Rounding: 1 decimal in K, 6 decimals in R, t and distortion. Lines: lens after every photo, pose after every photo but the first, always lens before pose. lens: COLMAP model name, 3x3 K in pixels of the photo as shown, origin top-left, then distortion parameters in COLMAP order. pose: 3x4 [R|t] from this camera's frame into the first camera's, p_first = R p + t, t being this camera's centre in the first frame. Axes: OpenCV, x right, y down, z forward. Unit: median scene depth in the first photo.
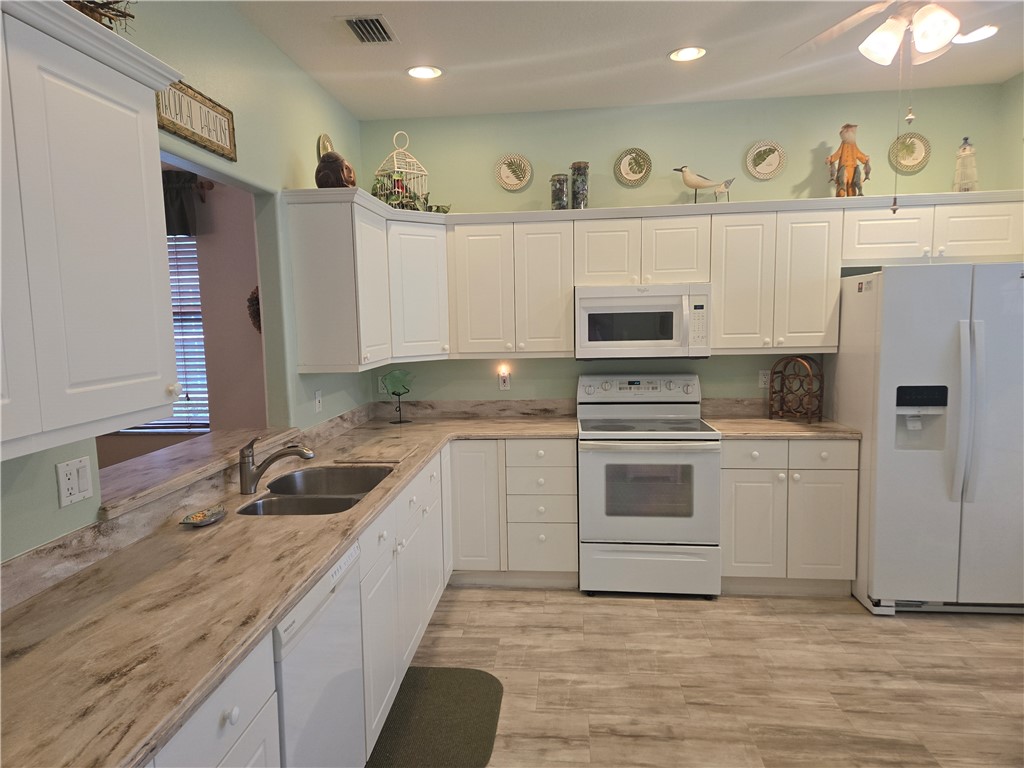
lens RADIAL K [[678.5, 0, 504.9], [0, 678.5, 385.3], [0, 0, 1]] dist [0.083399, -0.065288]
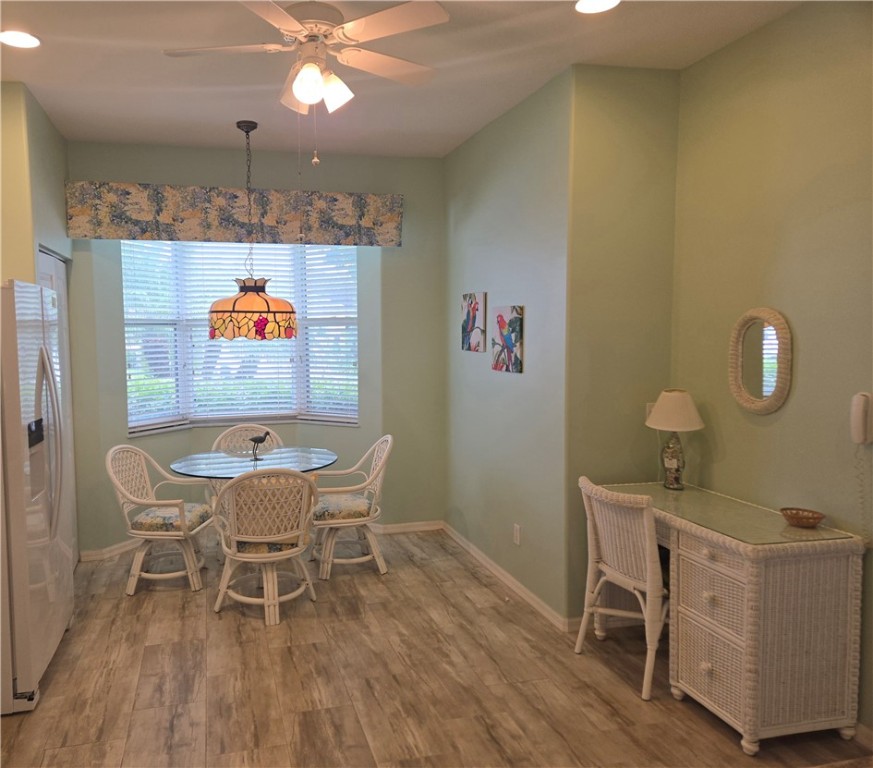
lens RADIAL K [[677.9, 0, 358.1], [0, 677.9, 382.7], [0, 0, 1]] dist [0.089913, -0.072266]
pose [[-0.308138, -0.045429, 0.950257, -0.307757], [0.119650, 0.989077, 0.086084, -0.064537], [-0.943788, 0.140224, -0.299336, 0.771394]]
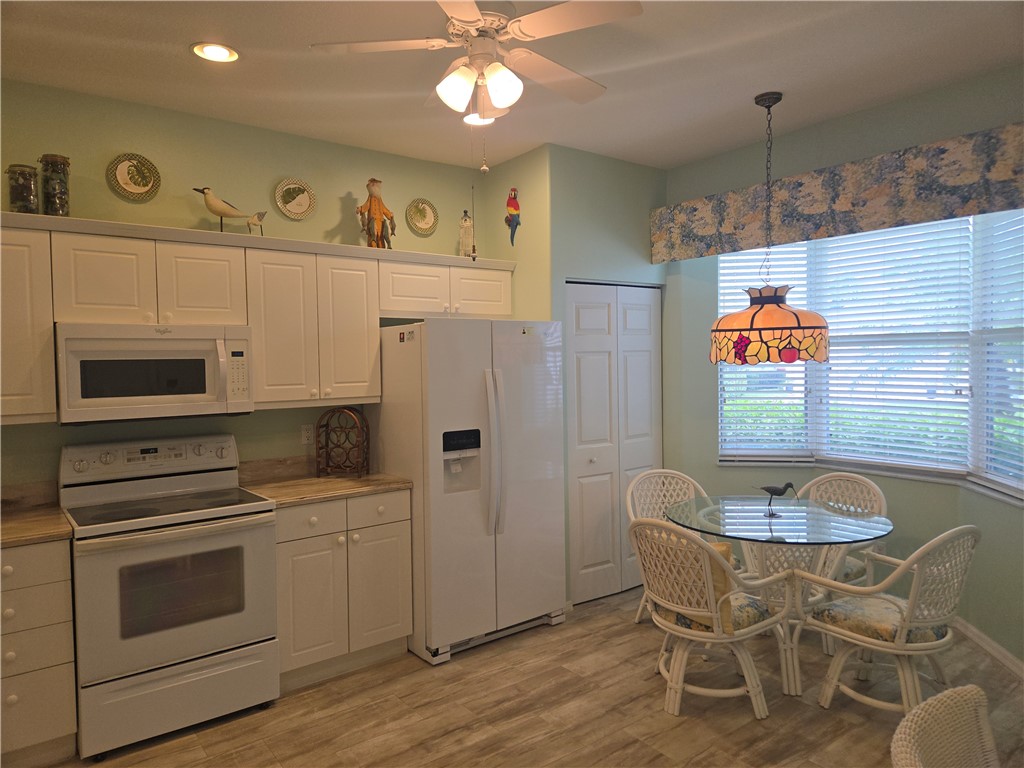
lens RADIAL K [[678.5, 0, 513.8], [0, 678.5, 381.1], [0, 0, 1]] dist [0.083399, -0.065288]
pose [[0.733733, -0.013236, 0.679309, -0.041773], [0.071810, 0.995721, -0.058161, -0.007689], [-0.675633, 0.091456, 0.731544, 0.156144]]
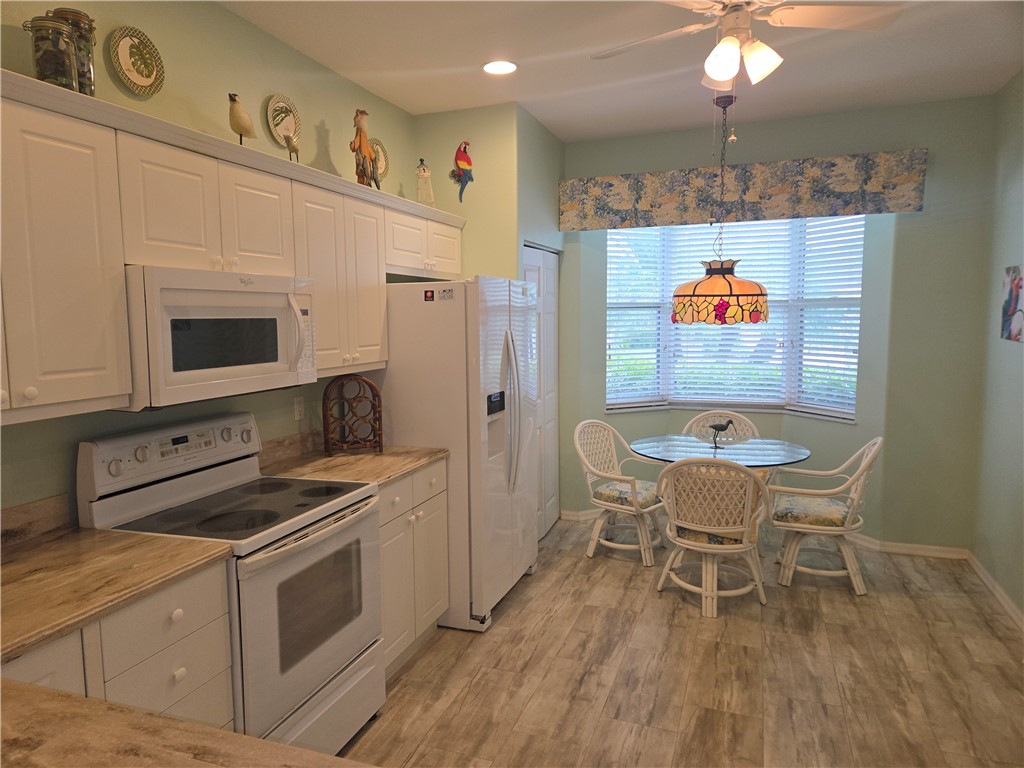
lens RADIAL K [[678.5, 0, 501.5], [0, 678.5, 380.3], [0, 0, 1]] dist [0.083399, -0.065288]
pose [[0.260792, -0.074303, 0.962531, -0.332797], [0.106959, 0.993119, 0.047685, -0.058610], [-0.959452, 0.090515, 0.266945, 0.637309]]
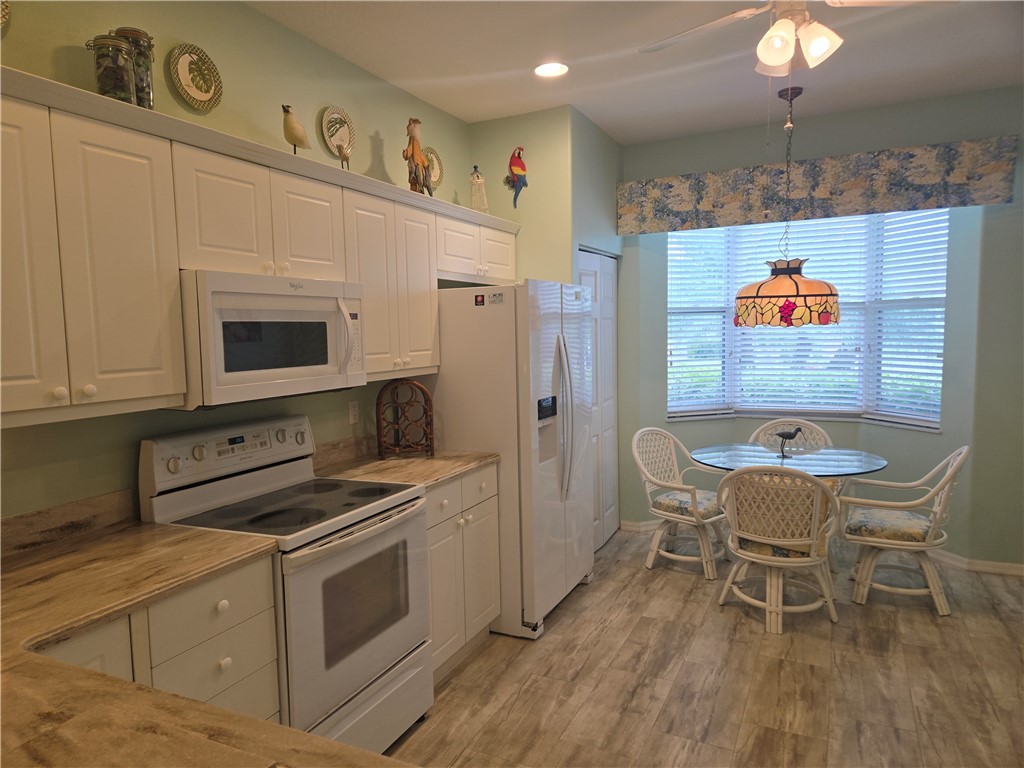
lens RADIAL K [[678.5, 0, 500.6], [0, 678.5, 387.7], [0, 0, 1]] dist [0.083399, -0.065288]
pose [[0.358474, -0.067507, 0.931096, -0.319575], [0.112705, 0.993216, 0.028619, -0.045200], [-0.926711, 0.094680, 0.363651, 0.617848]]
